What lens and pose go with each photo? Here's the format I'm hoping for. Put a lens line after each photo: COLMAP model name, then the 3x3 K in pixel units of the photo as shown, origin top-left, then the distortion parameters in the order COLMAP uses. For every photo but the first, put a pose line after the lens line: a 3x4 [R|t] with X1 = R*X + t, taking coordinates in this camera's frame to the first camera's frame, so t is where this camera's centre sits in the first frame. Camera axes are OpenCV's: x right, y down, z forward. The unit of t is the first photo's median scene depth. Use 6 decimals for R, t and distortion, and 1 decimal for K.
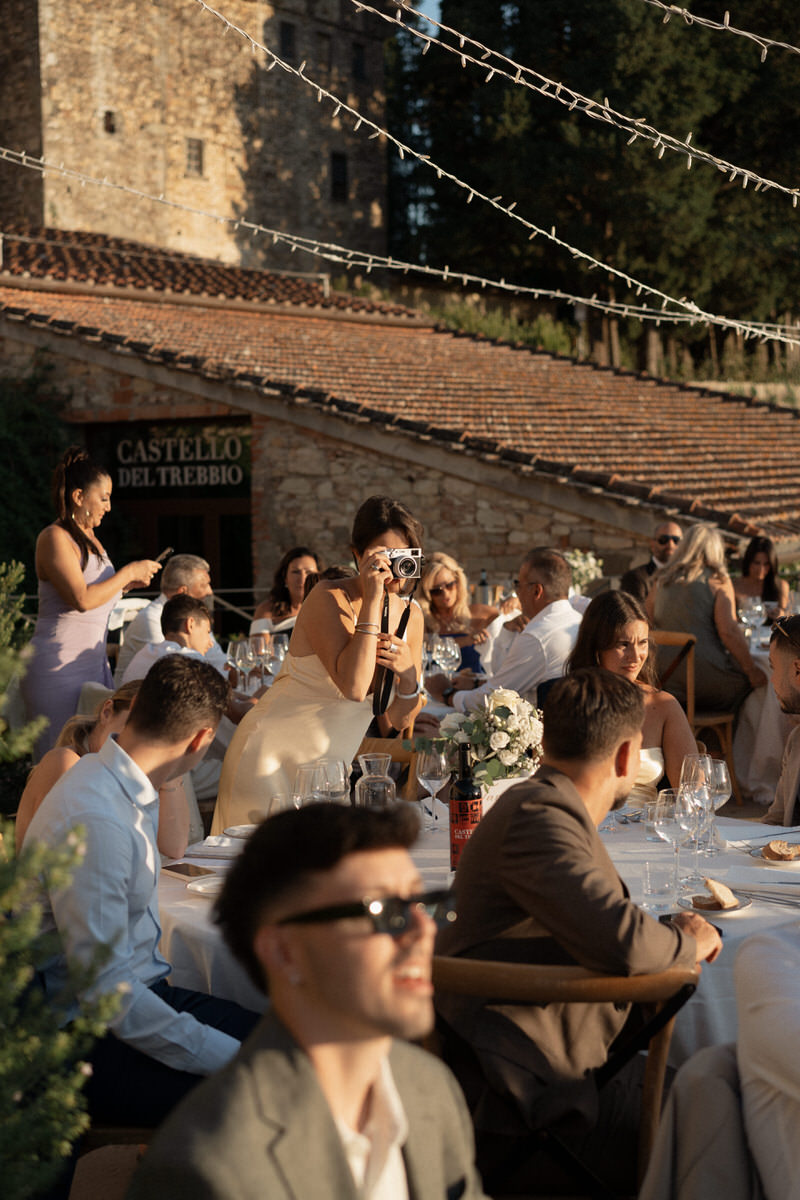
lens RADIAL K [[2001.7, 0, 275.4], [0, 2001.7, 601.5], [0, 0, 1]] dist [0.069535, -0.018238]
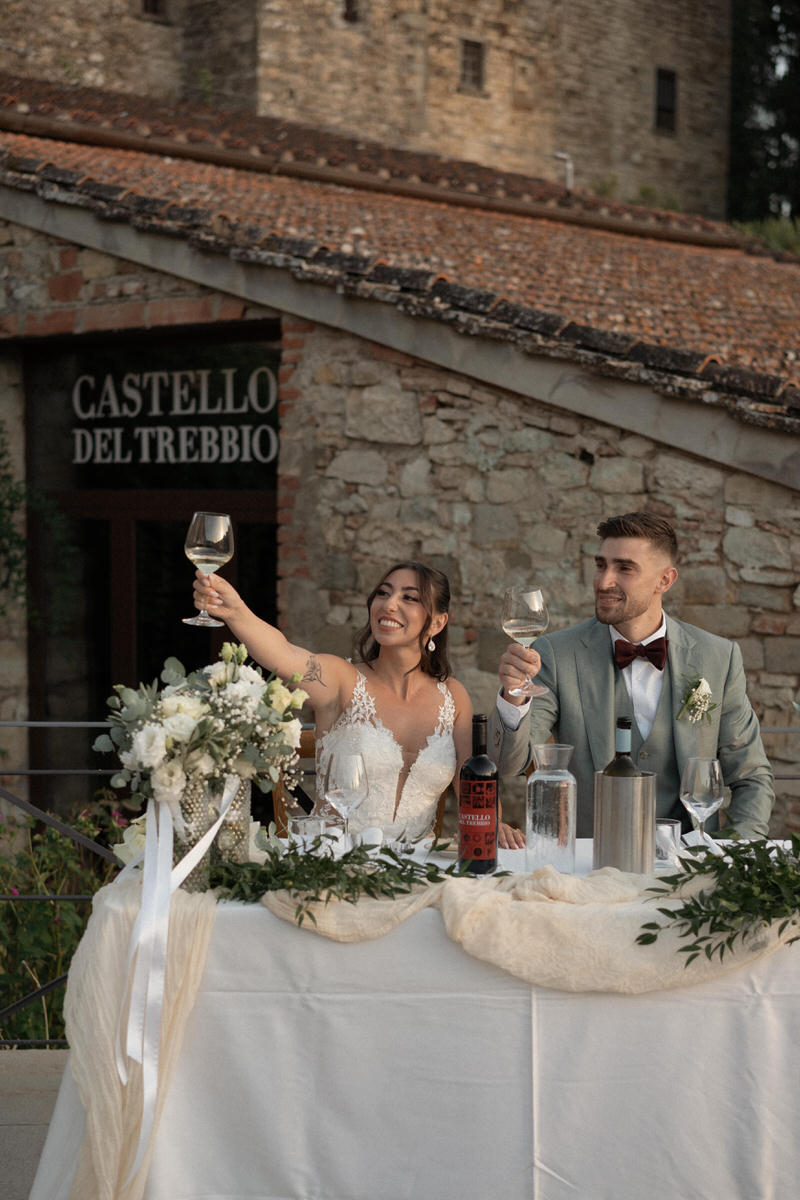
lens RADIAL K [[2192.2, 0, 403.9], [0, 2192.2, 744.2], [0, 0, 1]] dist [0.006069, -0.118439]
pose [[0.994682, 0.042801, -0.093677, 0.061860], [-0.037879, 0.997838, 0.053702, -0.016569], [0.095773, -0.049868, 0.994153, 0.398874]]
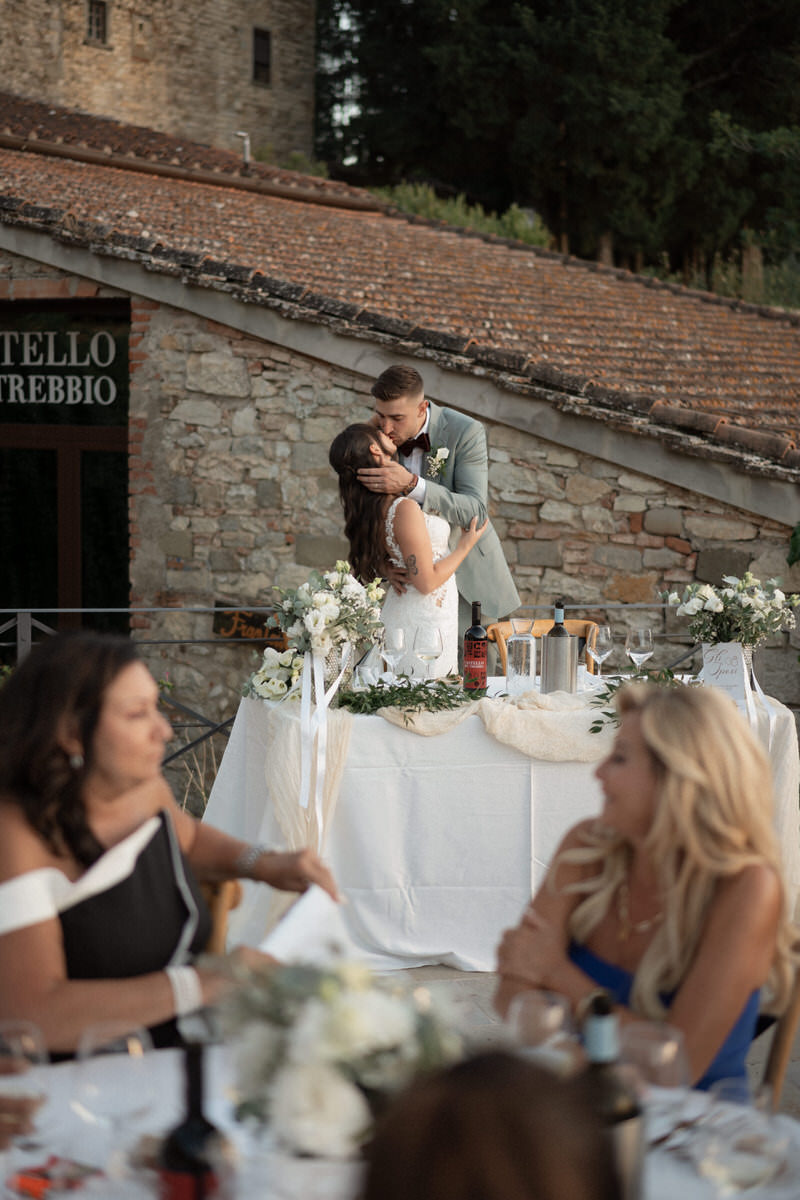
lens RADIAL K [[1985.6, 0, 399.9], [0, 1985.6, 636.5], [0, 0, 1]] dist [0.018182, -0.194171]
pose [[0.993524, 0.025715, 0.110678, 0.005136], [-0.032140, 0.997876, 0.056658, -0.020193], [-0.108986, -0.059848, 0.992240, 0.299942]]
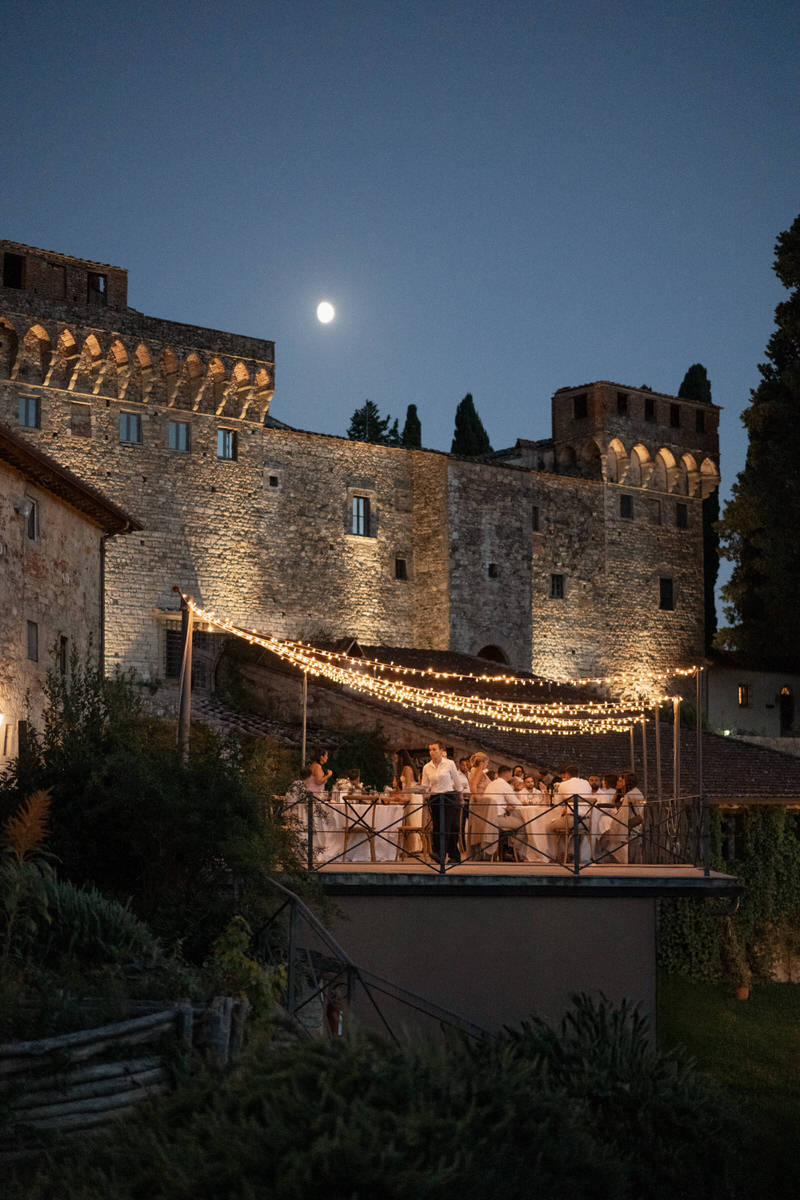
lens RADIAL K [[1985.6, 0, 399.9], [0, 1985.6, 636.5], [0, 0, 1]] dist [0.018182, -0.194171]
pose [[0.981487, -0.008382, -0.191345, 0.341683], [-0.021777, 0.987679, -0.154973, 0.135253], [0.190286, 0.156271, 0.969211, -1.238317]]
